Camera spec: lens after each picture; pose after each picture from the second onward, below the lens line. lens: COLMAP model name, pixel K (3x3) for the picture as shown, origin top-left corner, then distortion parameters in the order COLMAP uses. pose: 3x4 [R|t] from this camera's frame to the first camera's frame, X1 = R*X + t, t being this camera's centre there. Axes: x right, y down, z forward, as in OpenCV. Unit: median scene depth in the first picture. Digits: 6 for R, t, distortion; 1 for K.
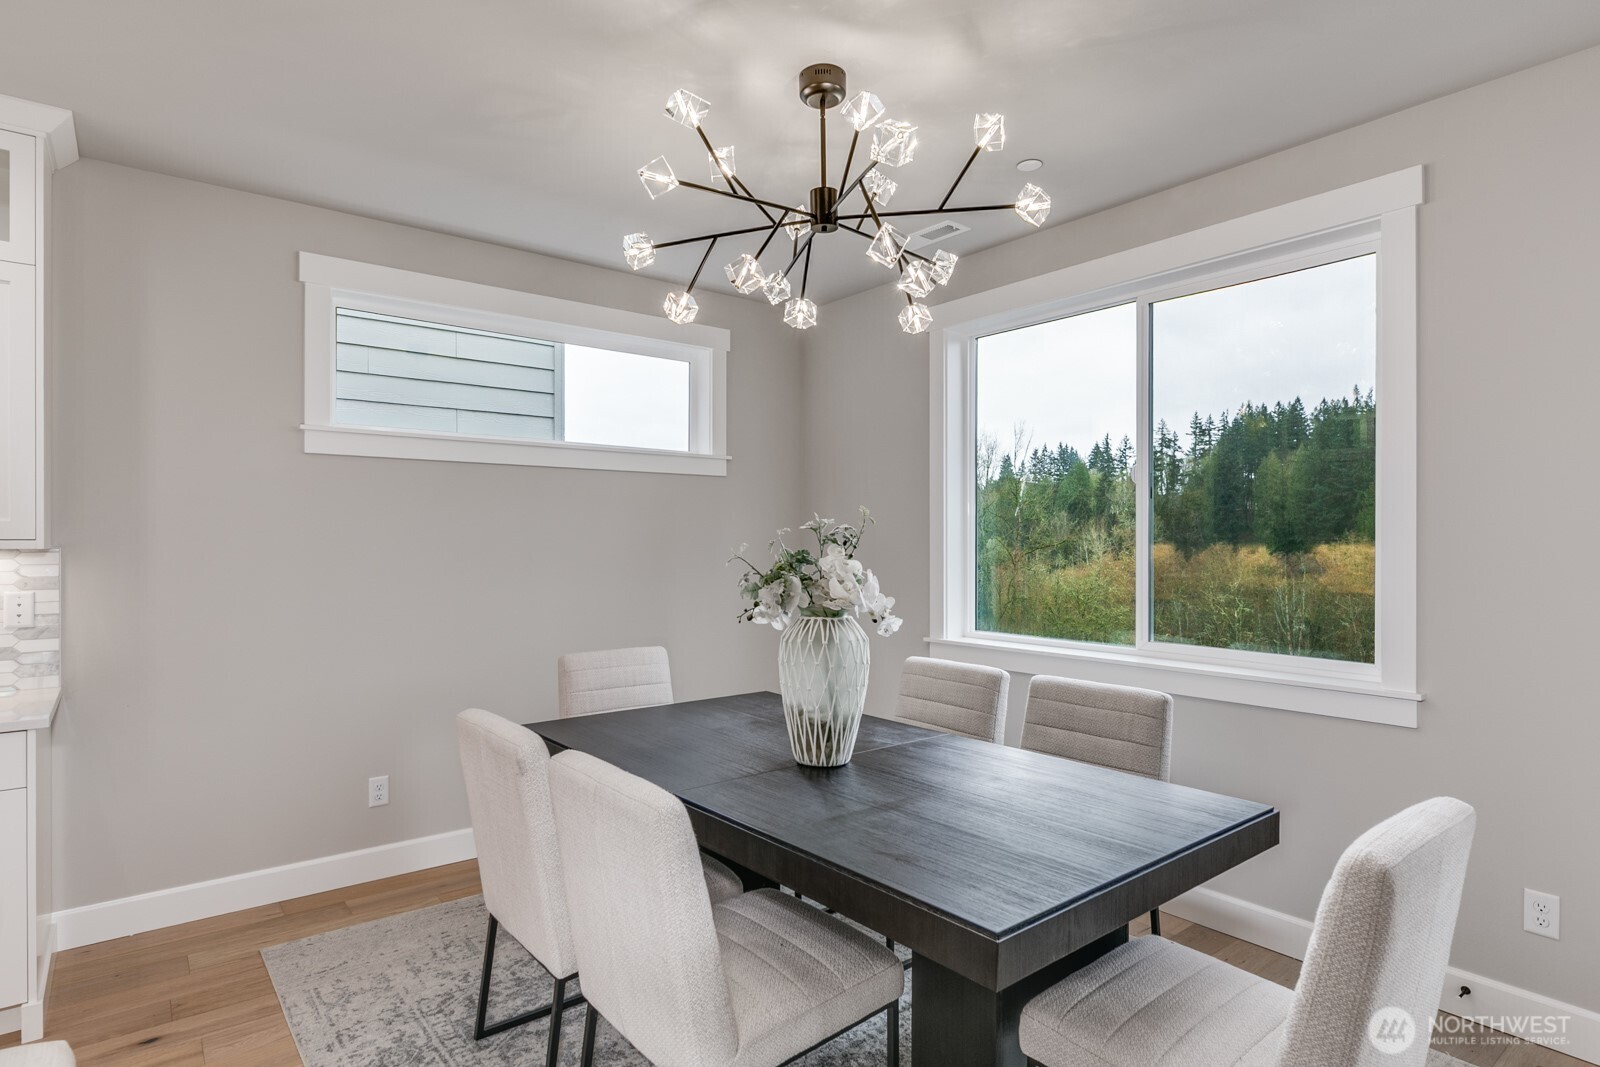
lens RADIAL K [[837.8, 0, 800.0], [0, 837.8, 533.5], [0, 0, 1]] dist [-0.014363, 0.000123]
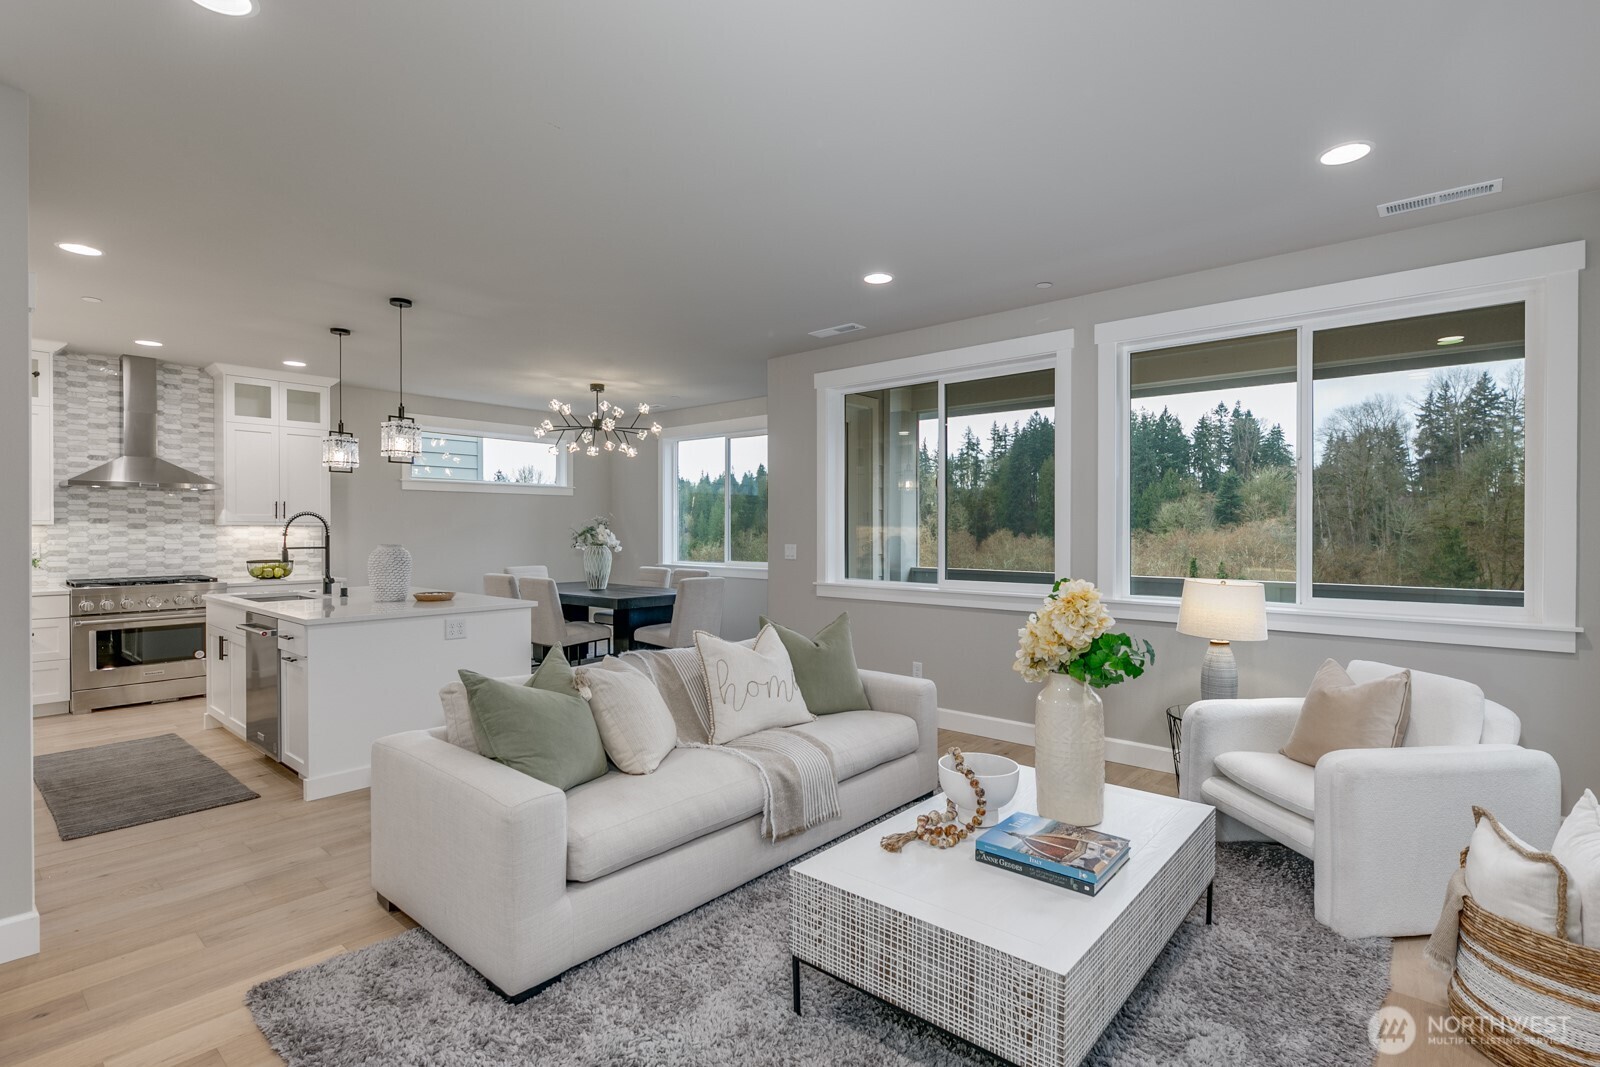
lens RADIAL K [[771.4, 0, 800.0], [0, 771.4, 533.5], [0, 0, 1]] dist [-0.013198, 0.000062]
pose [[0.985478, 0.001511, 0.169798, 0.180036], [-0.004368, 0.999855, 0.016458, -0.003267], [-0.169748, -0.016961, 0.985342, -1.288588]]
